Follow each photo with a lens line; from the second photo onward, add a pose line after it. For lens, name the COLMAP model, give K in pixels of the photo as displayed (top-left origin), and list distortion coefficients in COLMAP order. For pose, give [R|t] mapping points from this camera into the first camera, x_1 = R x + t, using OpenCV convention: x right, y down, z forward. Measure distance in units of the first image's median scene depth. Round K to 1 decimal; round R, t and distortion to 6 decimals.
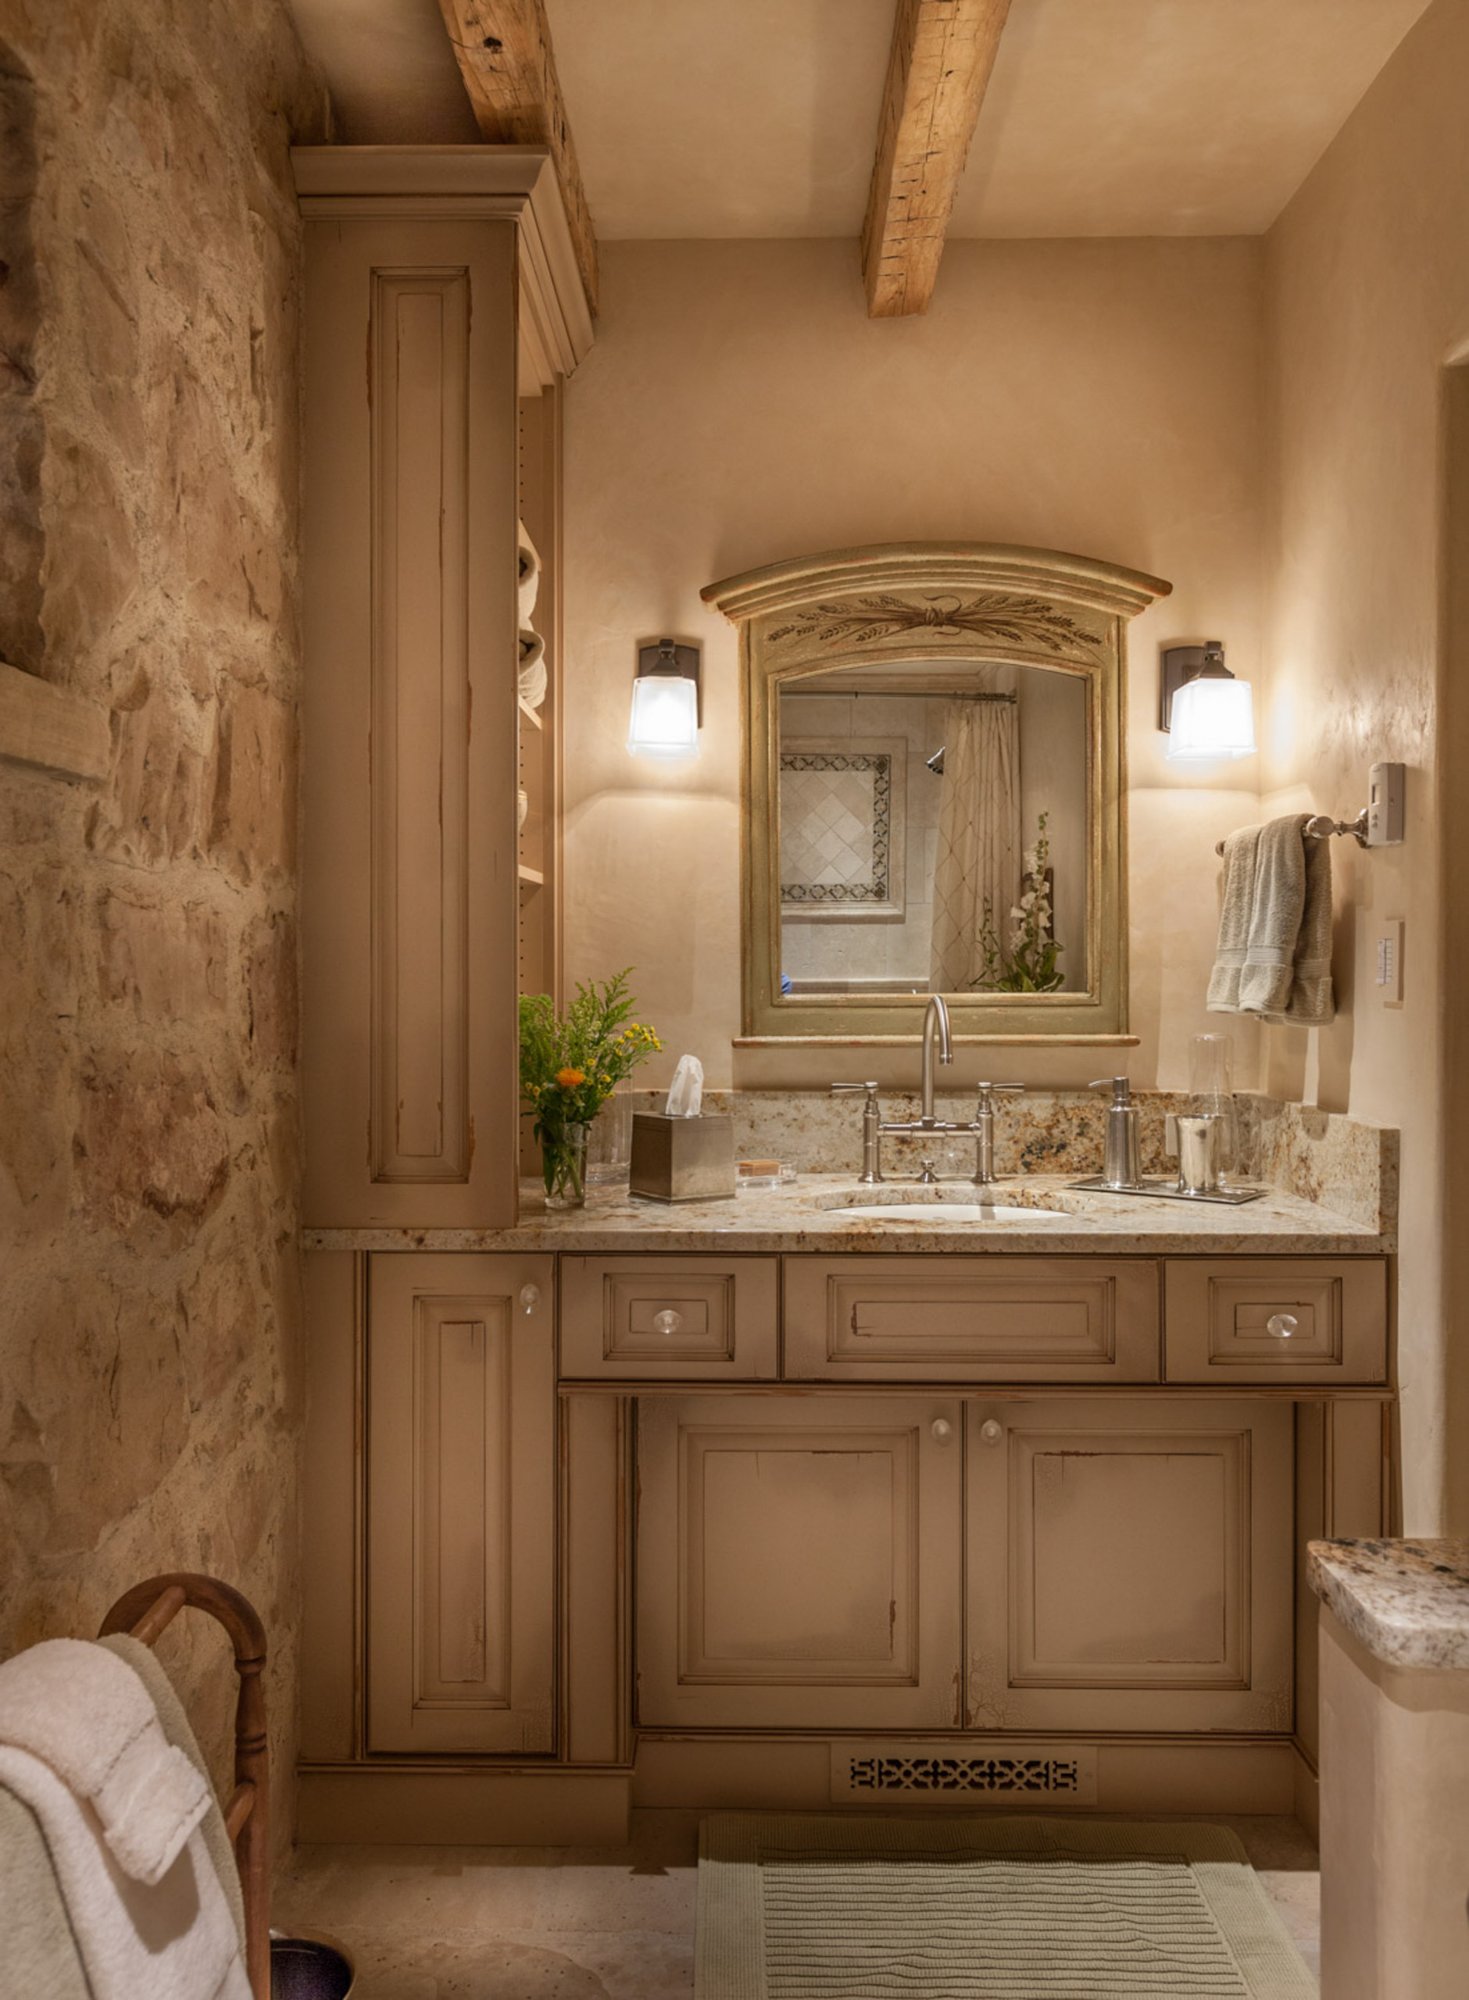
lens RADIAL K [[1487.5, 0, 693.6], [0, 1487.5, 1000.7], [0, 0, 1]] dist [0.012601, 0.000962]
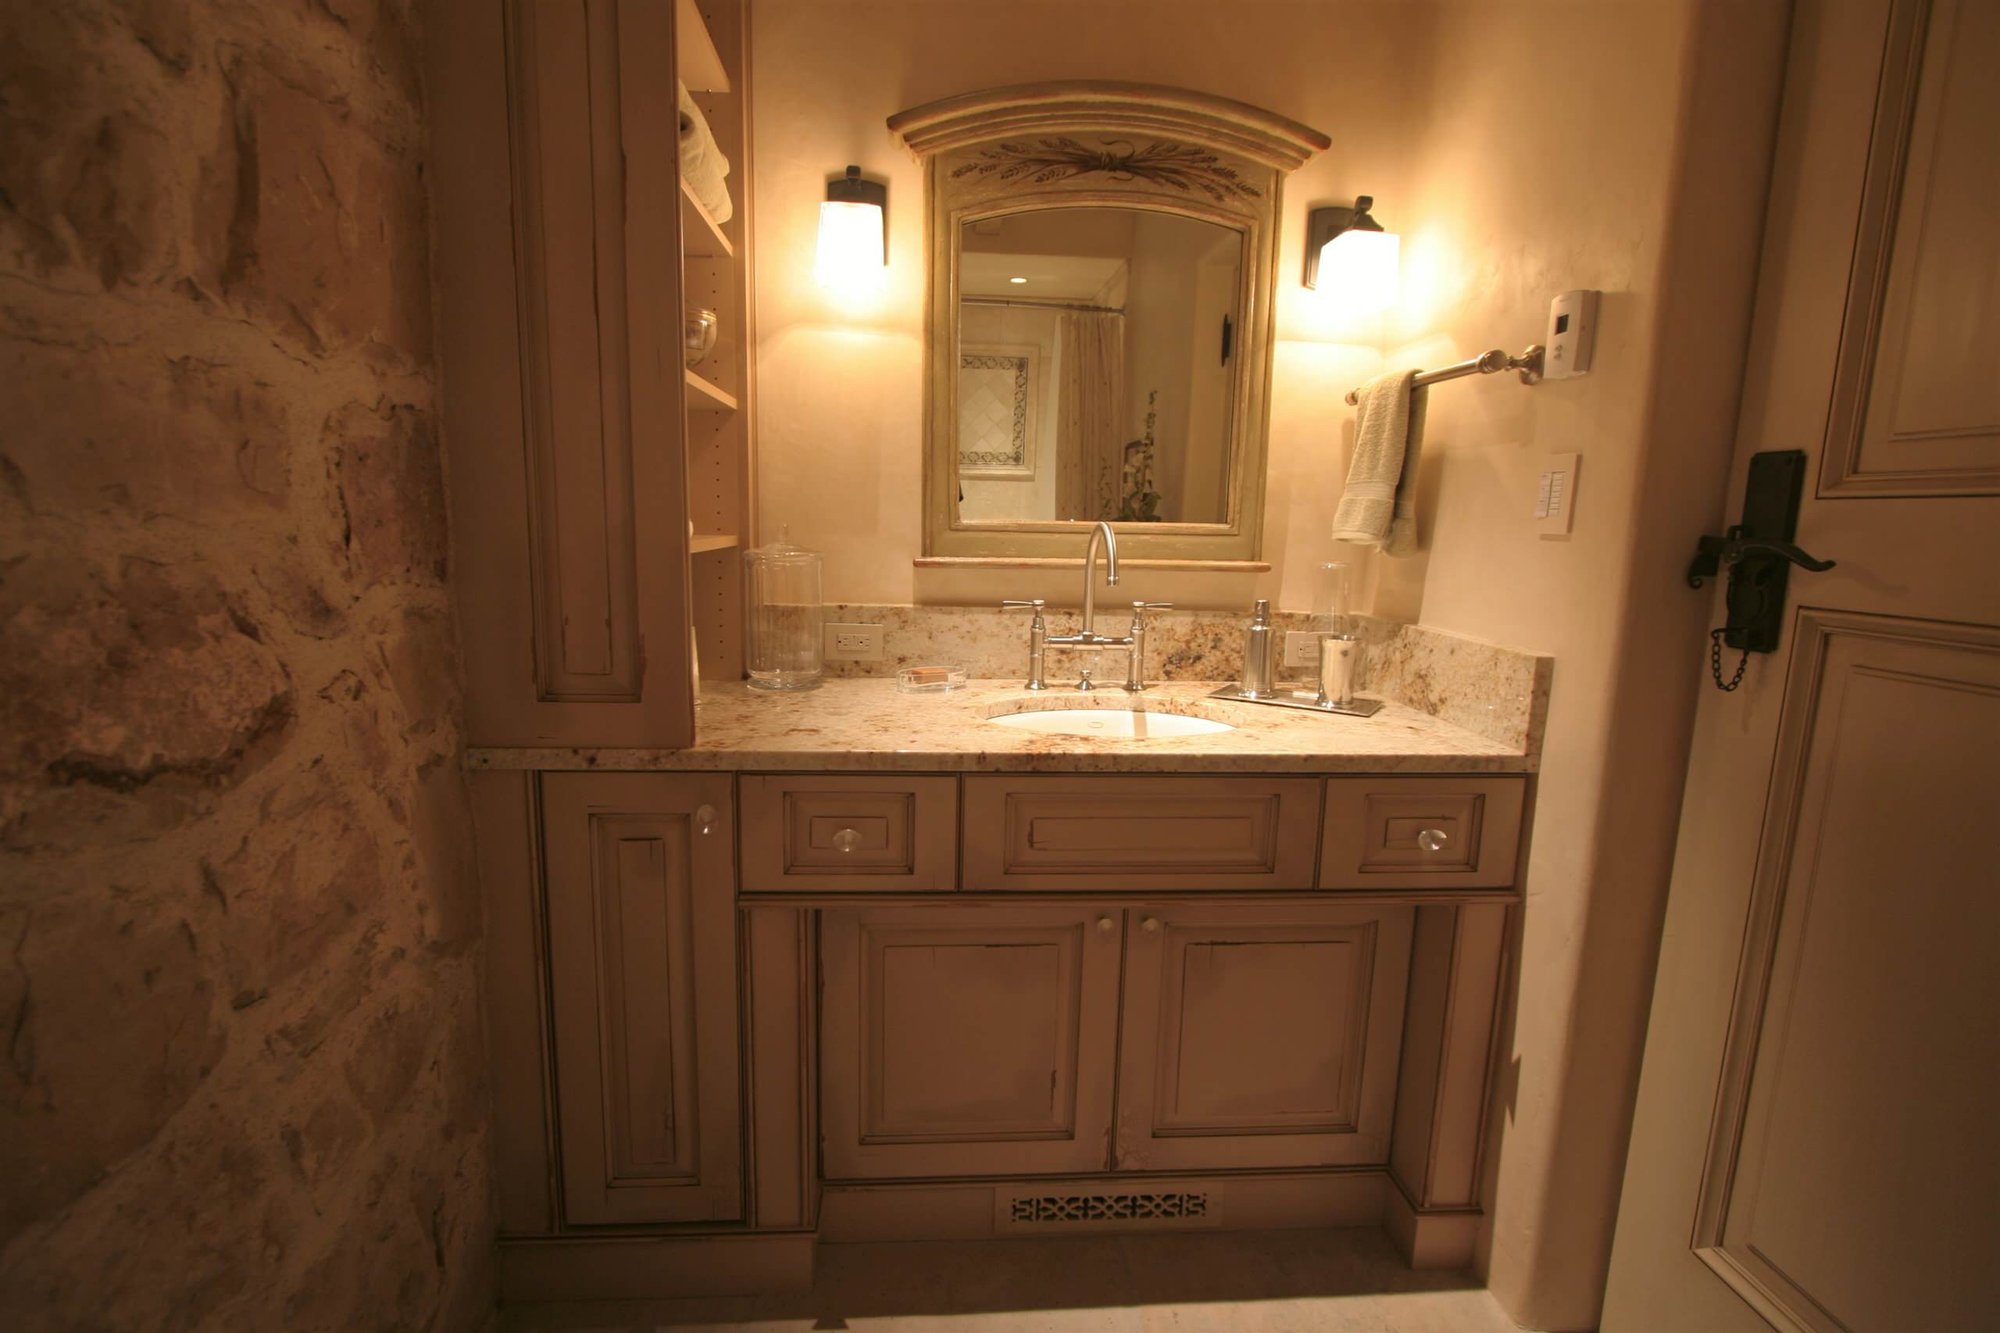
lens RADIAL K [[920.0, 0, 983.4], [0, 920.0, 672.3], [0, 0, 1]] dist [-0.008784, 0.000030]
pose [[0.994449, 0.006032, 0.105046, 0.007639], [-0.021152, 0.989435, 0.143425, 0.012030], [-0.103071, -0.144850, 0.984070, 0.378997]]
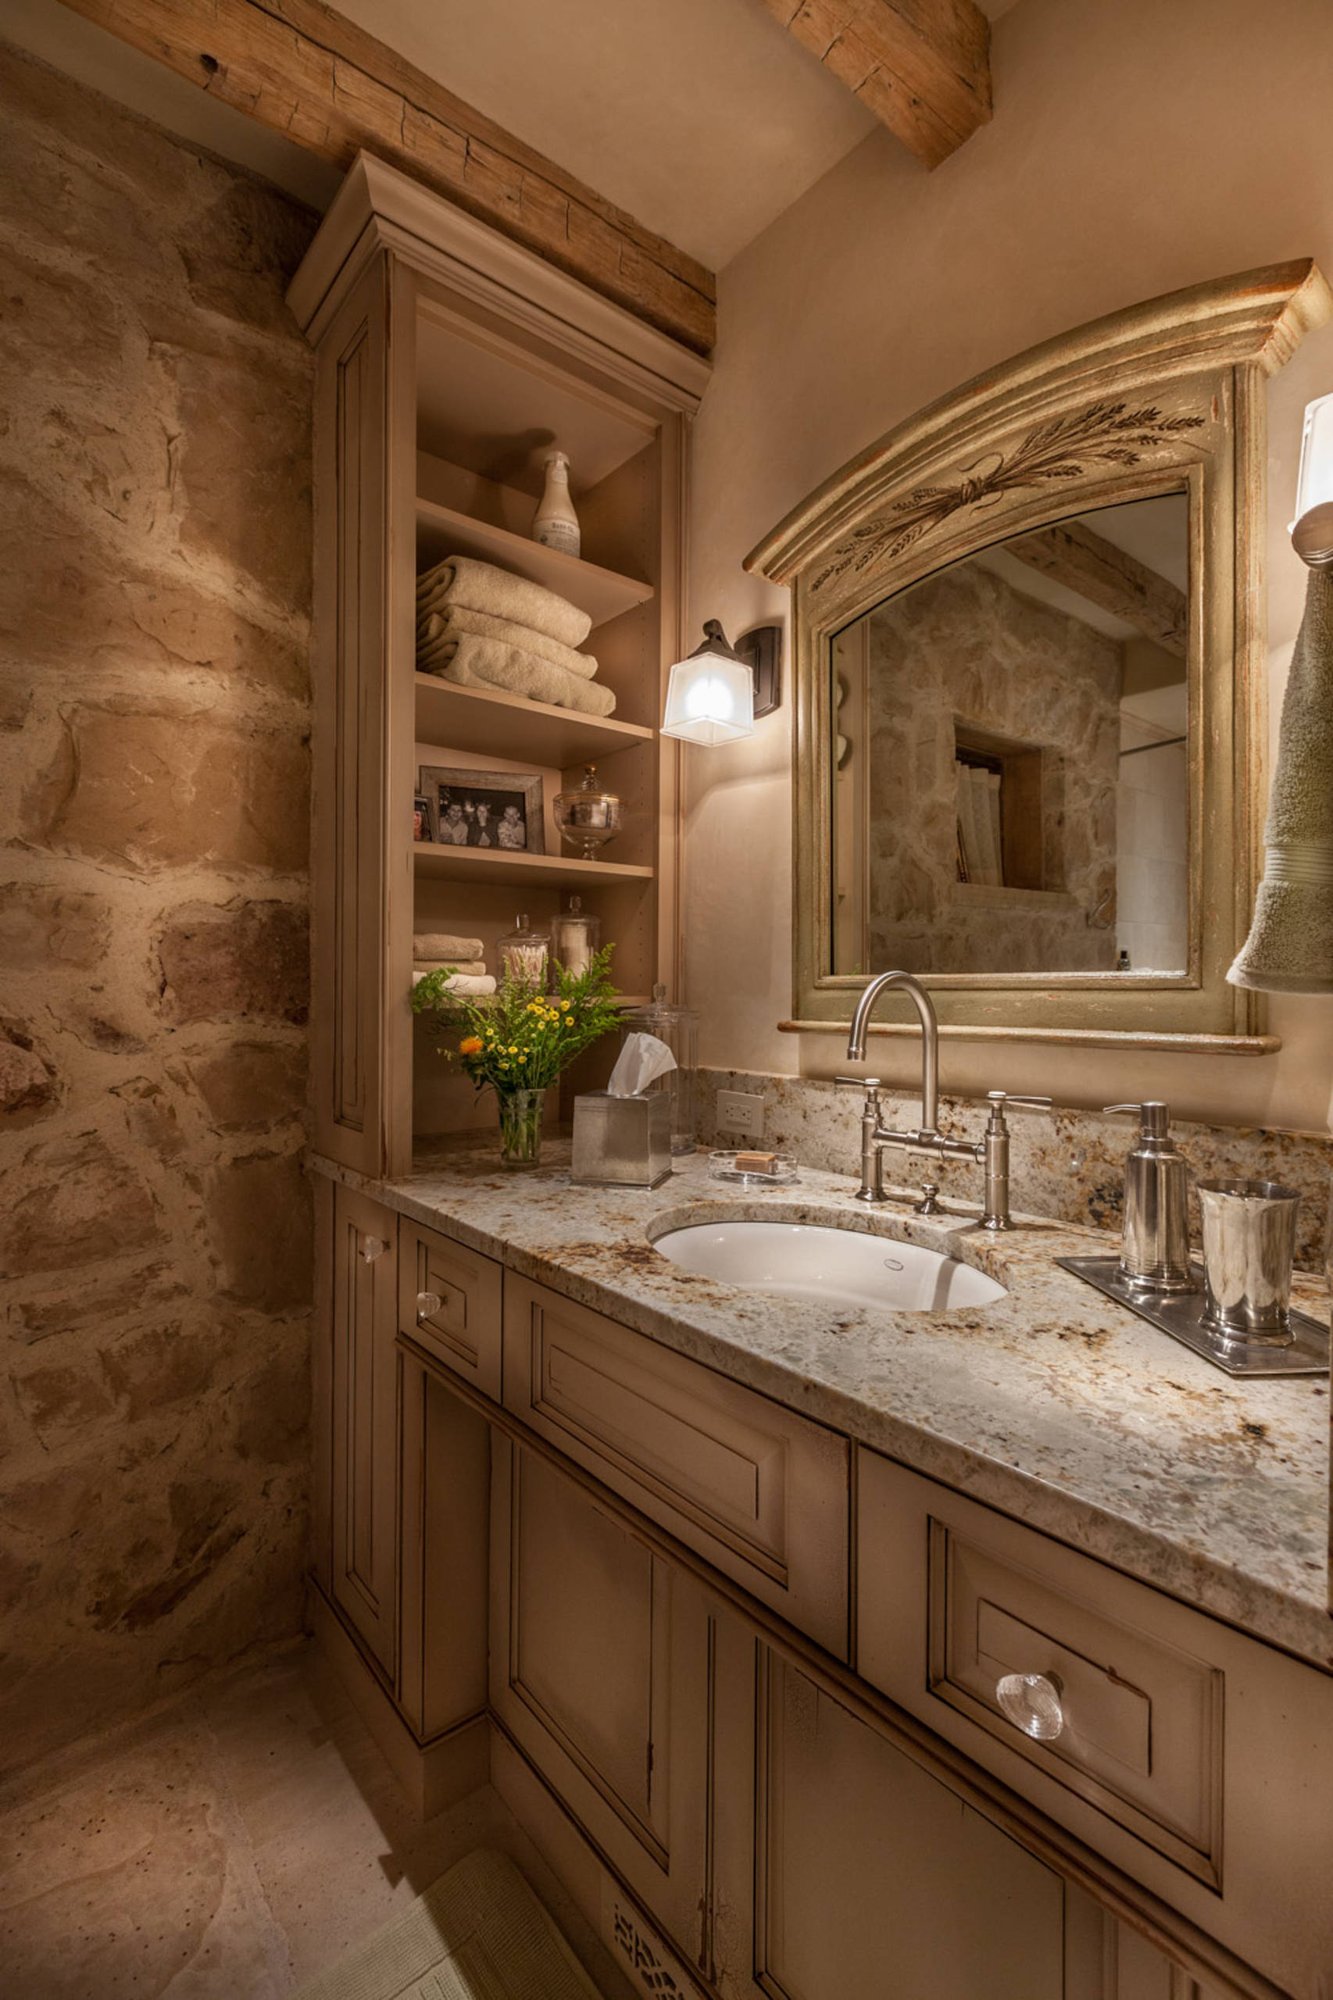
lens RADIAL K [[864.2, 0, 666.5], [0, 864.2, 1000.0], [0, 0, 1]] dist [0.002372, 0.000023]
pose [[0.689400, 0.016445, -0.724194, 0.463029], [-0.025470, 0.999674, -0.001546, 0.017213], [0.723933, 0.019511, 0.689594, 0.694390]]
